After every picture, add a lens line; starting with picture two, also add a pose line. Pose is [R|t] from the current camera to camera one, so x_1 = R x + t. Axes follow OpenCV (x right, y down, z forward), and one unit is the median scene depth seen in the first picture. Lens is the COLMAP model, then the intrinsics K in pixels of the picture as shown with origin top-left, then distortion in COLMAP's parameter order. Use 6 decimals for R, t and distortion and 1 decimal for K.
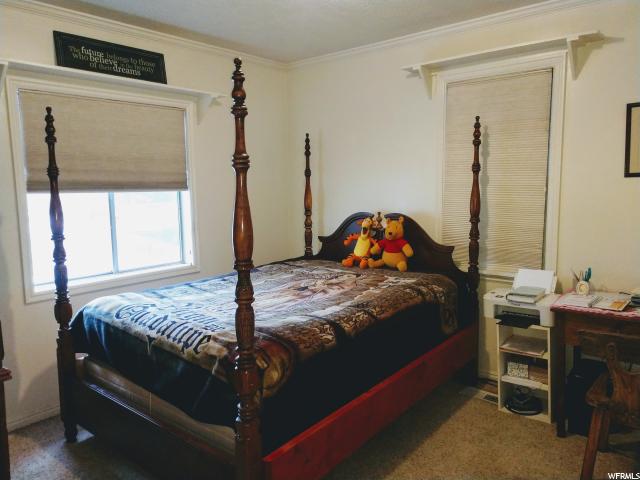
lens RADIAL K [[481.5, 0, 320.0], [0, 481.5, 240.0], [0, 0, 1]] dist [-0.004005, -0.002921]
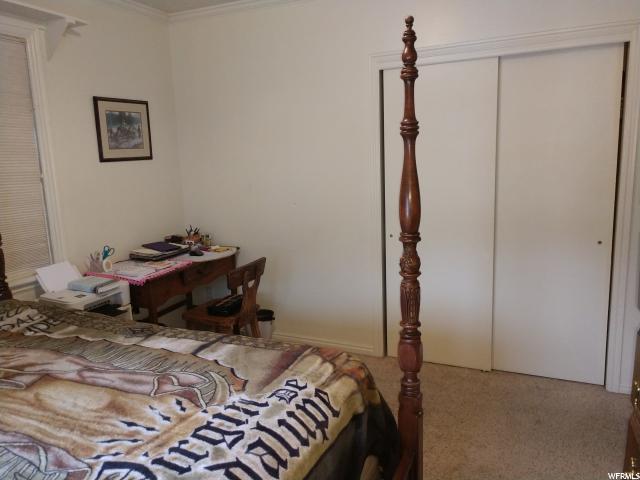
lens RADIAL K [[481.5, 0, 320.0], [0, 481.5, 240.0], [0, 0, 1]] dist [-0.004005, -0.002921]
pose [[-0.277614, -0.141421, 0.950227, -0.793419], [0.144170, 0.971772, 0.186747, -0.116771], [-0.949813, 0.188838, -0.249389, 1.077791]]
